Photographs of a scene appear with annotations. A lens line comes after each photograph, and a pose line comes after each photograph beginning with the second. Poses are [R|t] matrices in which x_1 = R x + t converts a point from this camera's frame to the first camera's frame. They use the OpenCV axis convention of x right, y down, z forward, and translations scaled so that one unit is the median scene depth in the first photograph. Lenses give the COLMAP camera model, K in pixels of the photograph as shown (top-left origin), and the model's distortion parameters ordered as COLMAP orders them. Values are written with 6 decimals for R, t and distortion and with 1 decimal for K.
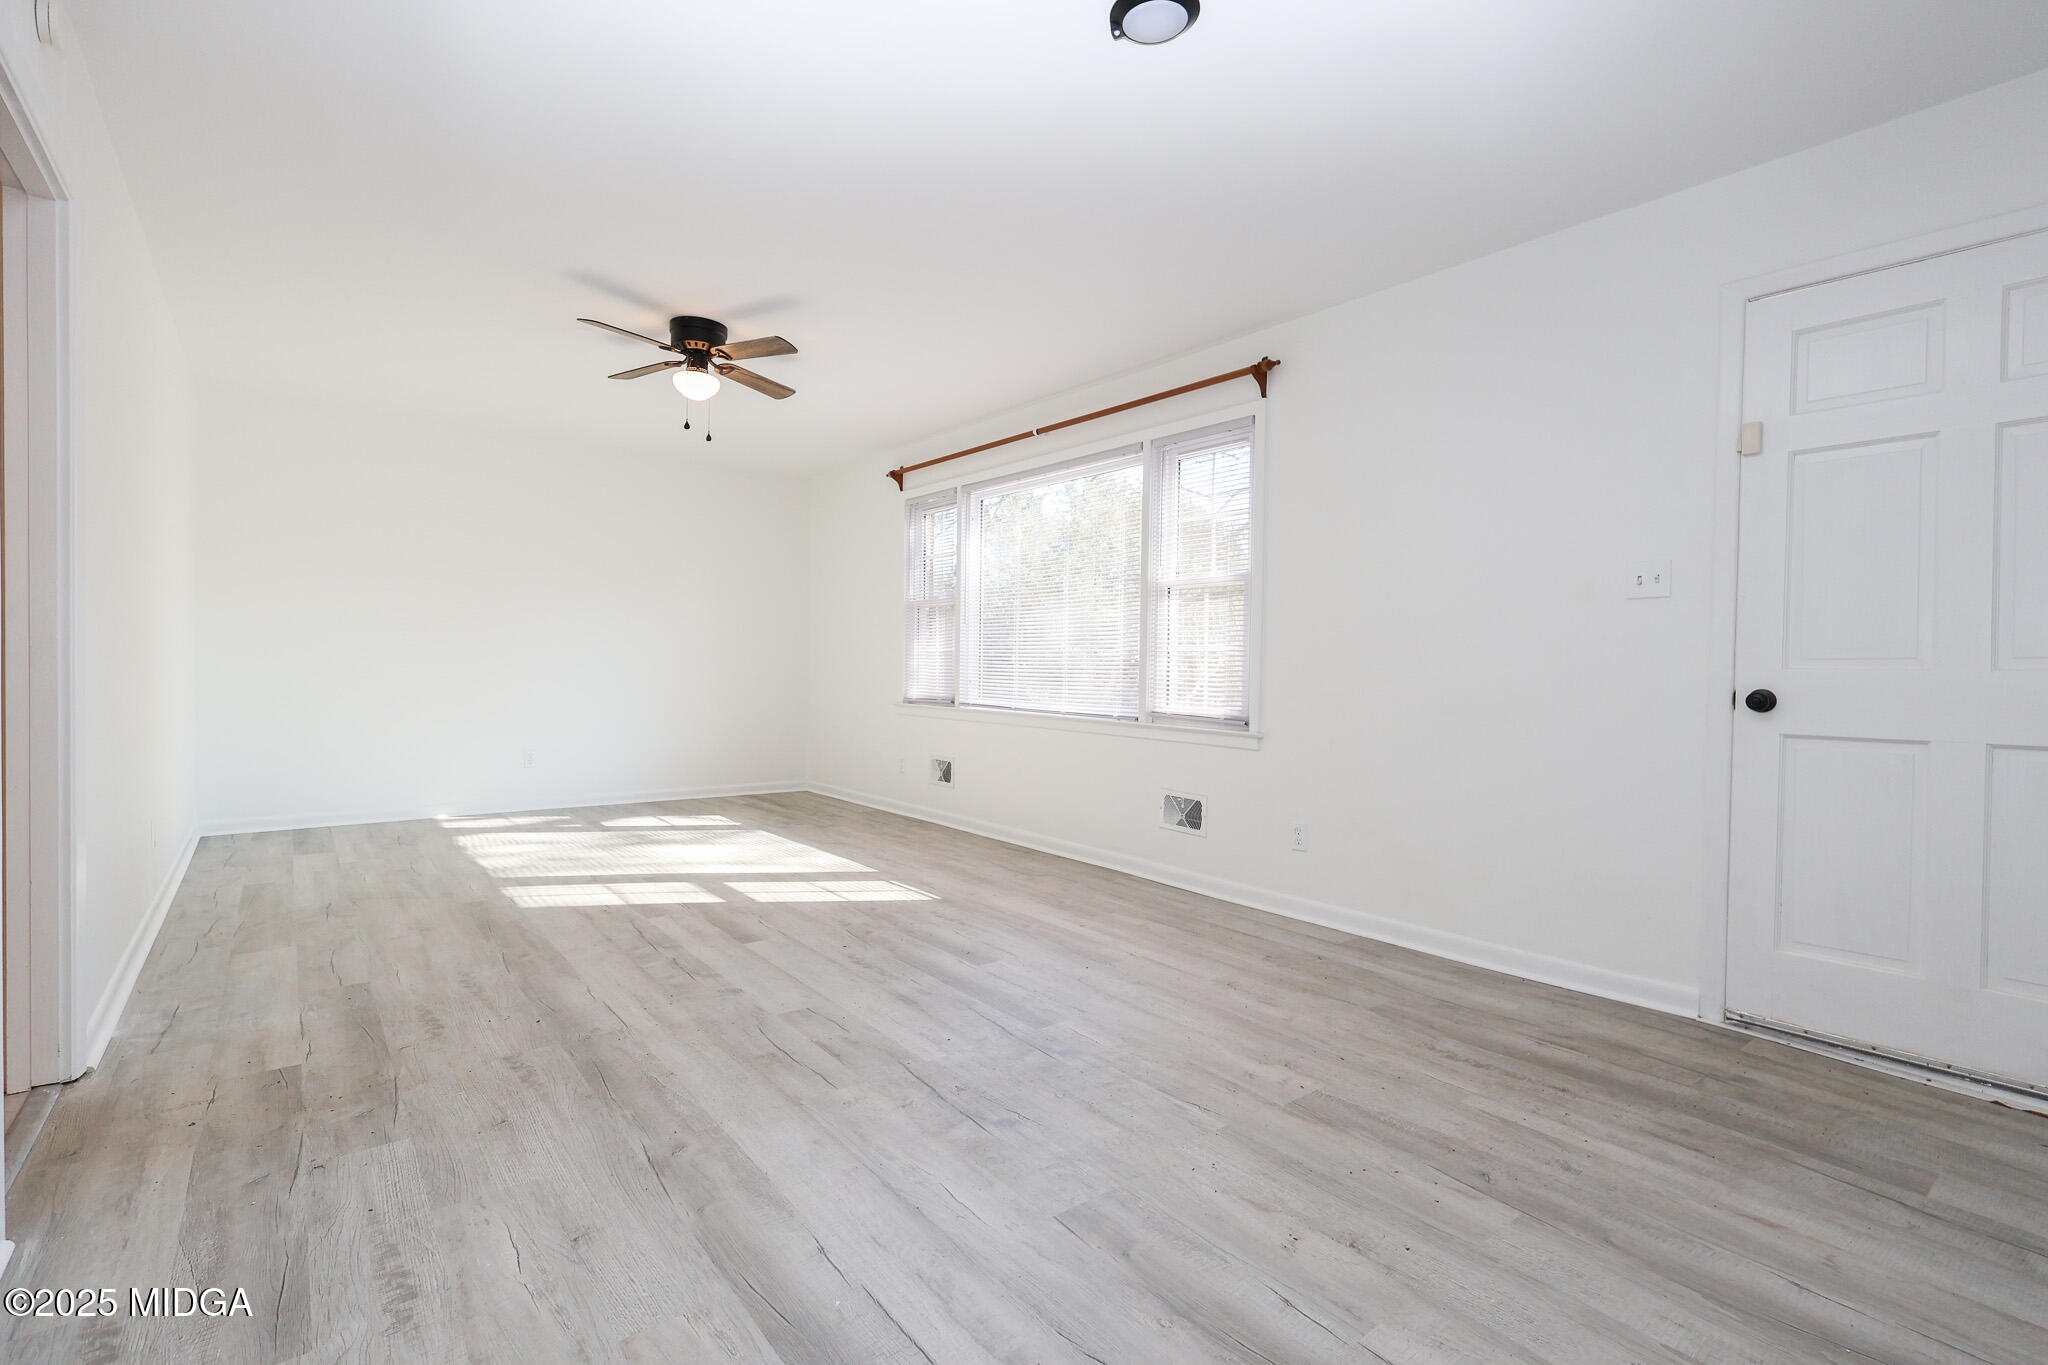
lens RADIAL K [[946.1, 0, 1024.0], [0, 946.1, 682.5], [0, 0, 1]] dist [-0.004459, 0.001248]
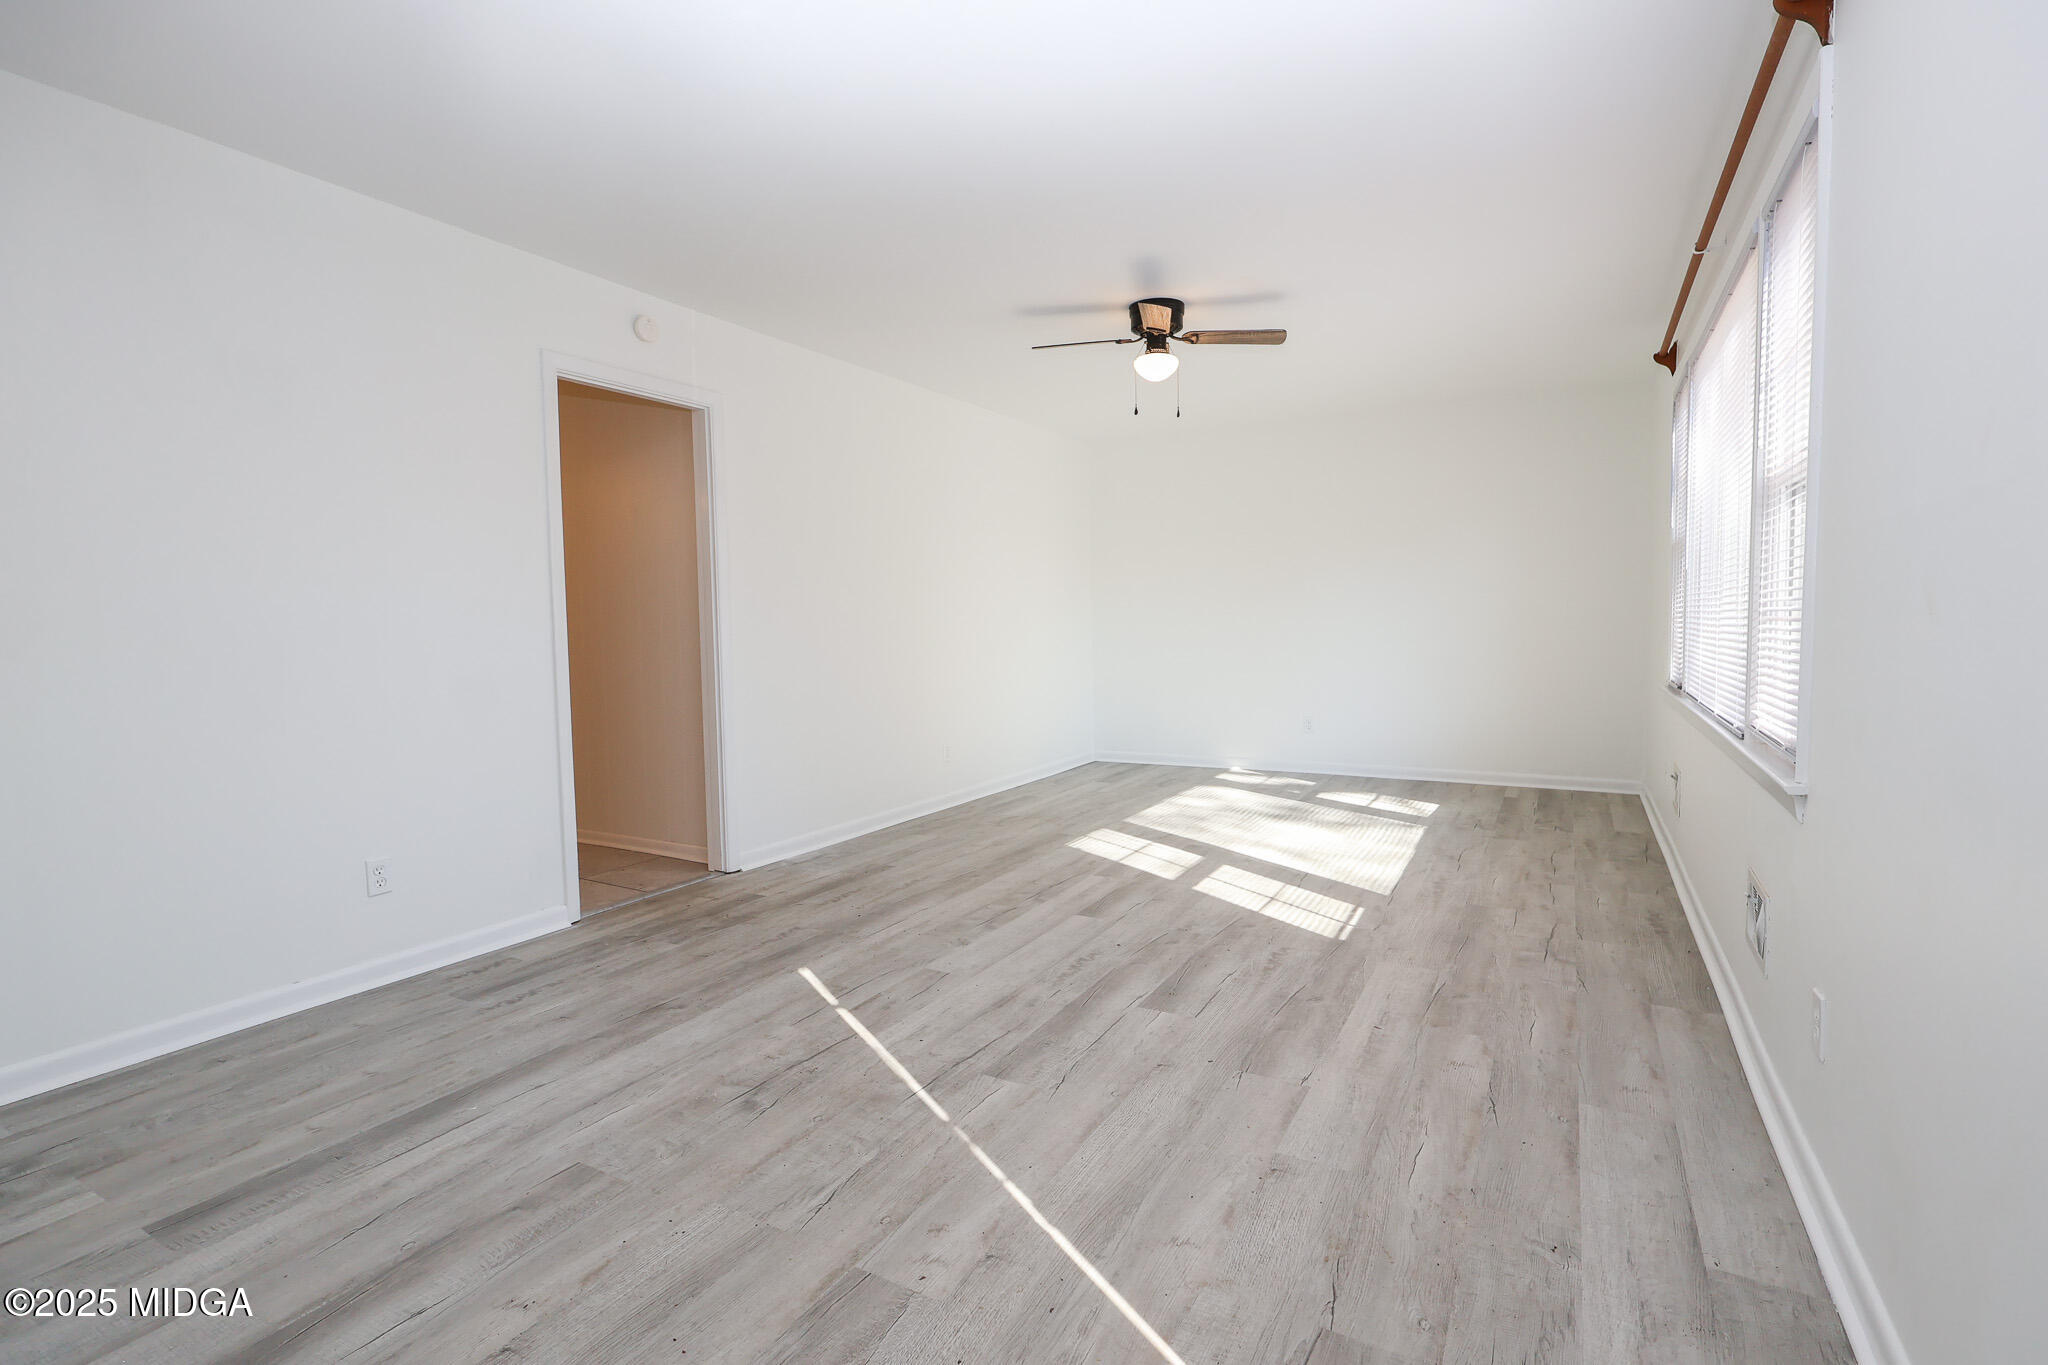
lens RADIAL K [[953.2, 0, 1017.1], [0, 953.2, 679.7], [0, 0, 1]] dist [-0.004022, 0.000053]
pose [[0.373137, 0.031993, -0.927225, 0.715759], [0.006015, 0.999301, 0.036900, -0.023759], [0.927757, -0.019346, 0.372683, 0.615781]]
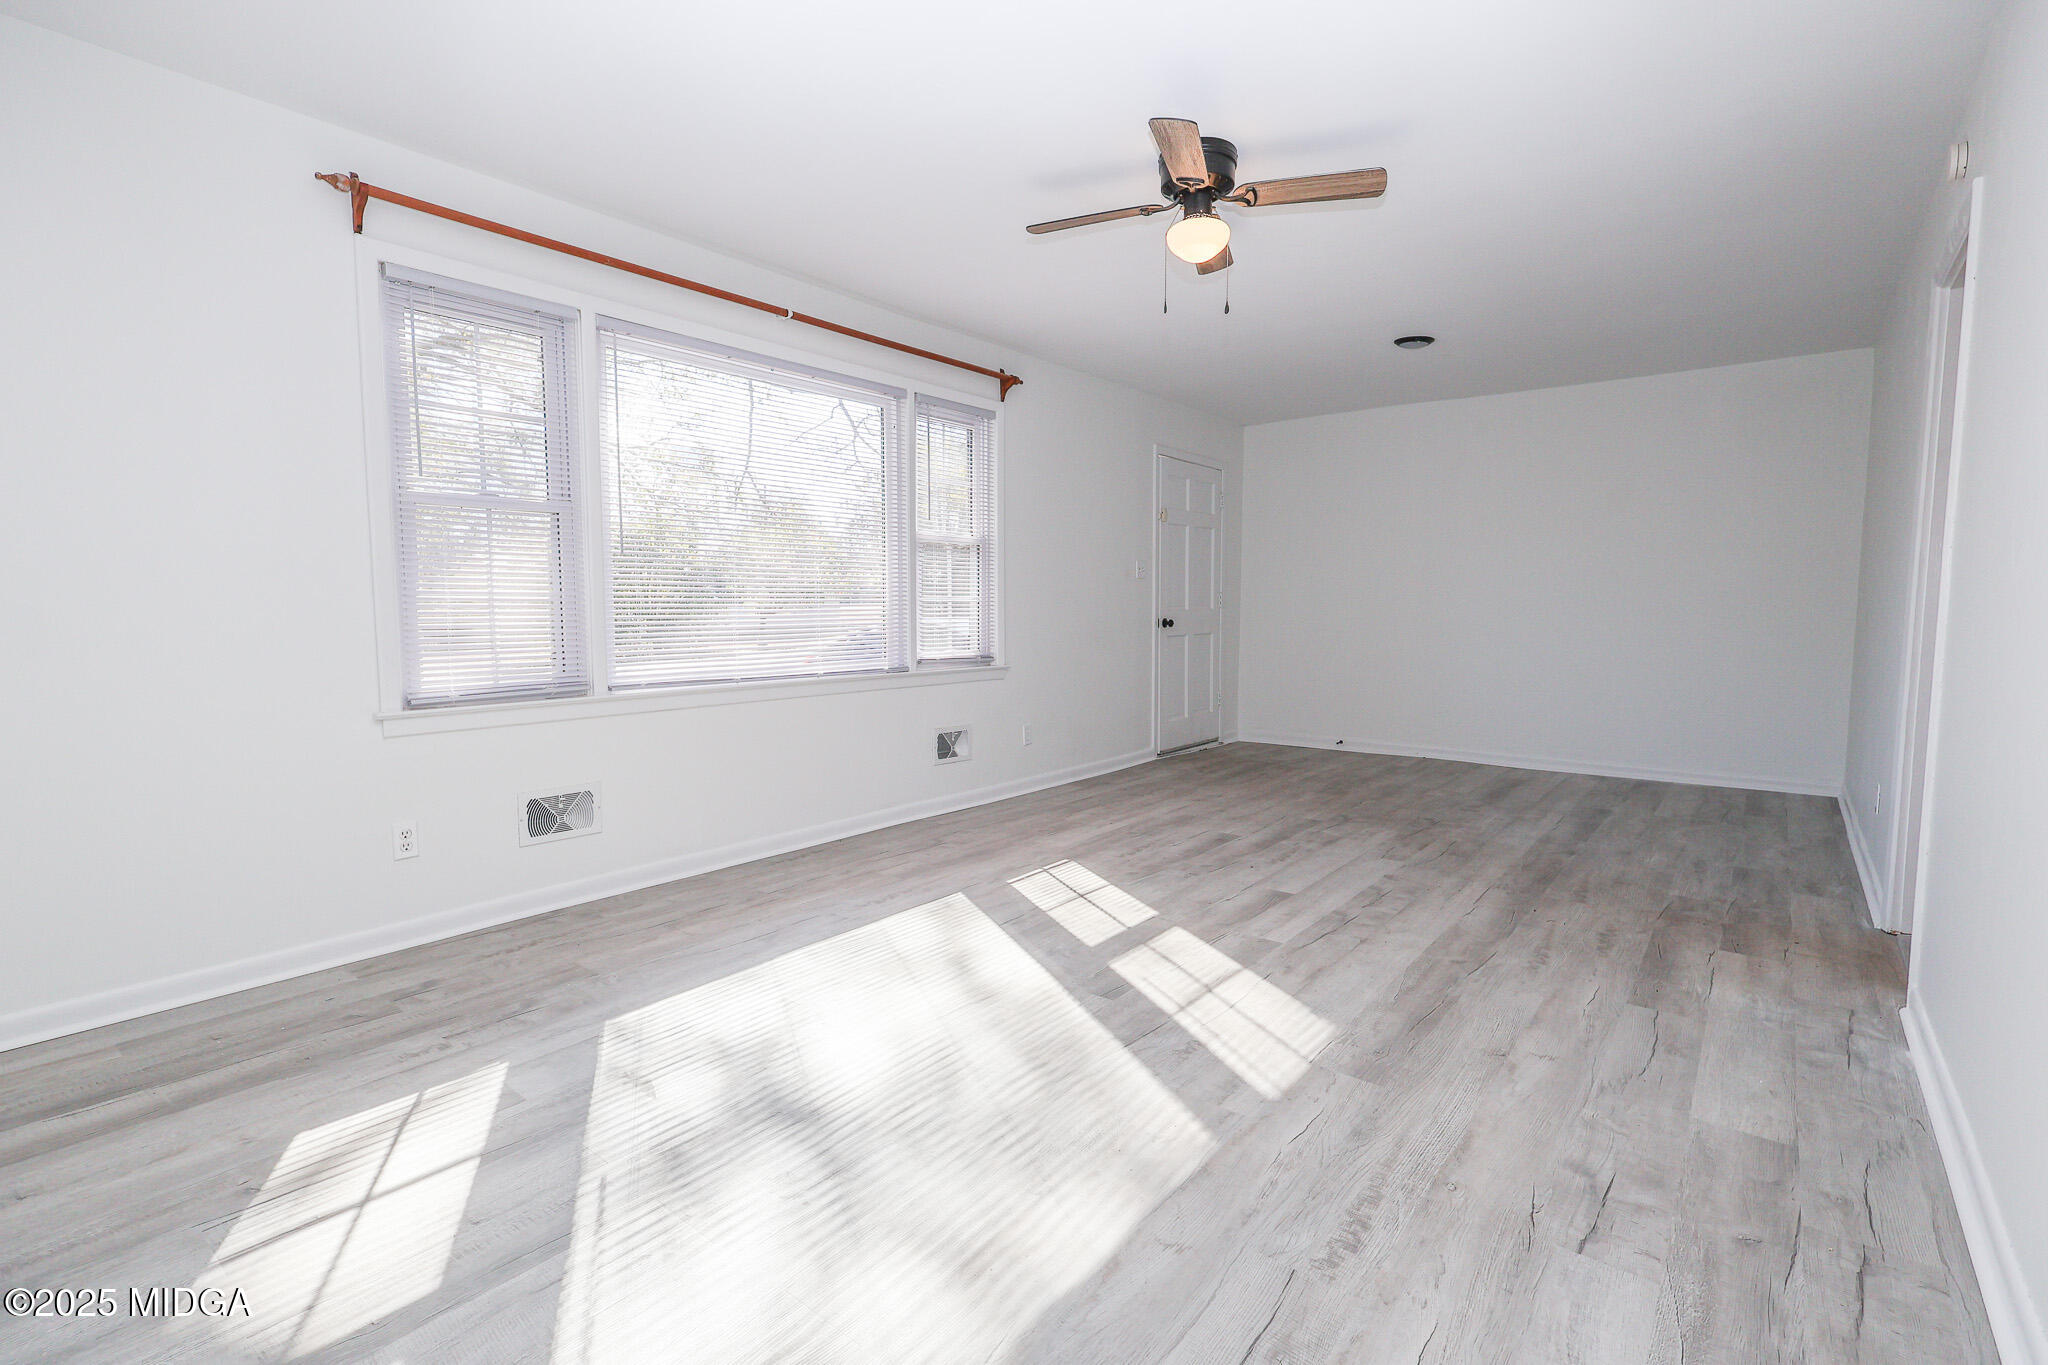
lens RADIAL K [[946.1, 0, 1024.0], [0, 946.1, 682.5], [0, 0, 1]] dist [-0.004459, 0.001248]
pose [[-0.230692, -0.093630, 0.968512, -1.346035], [0.016020, 0.994859, 0.099993, -0.069346], [-0.972895, 0.038583, -0.228006, 1.684819]]
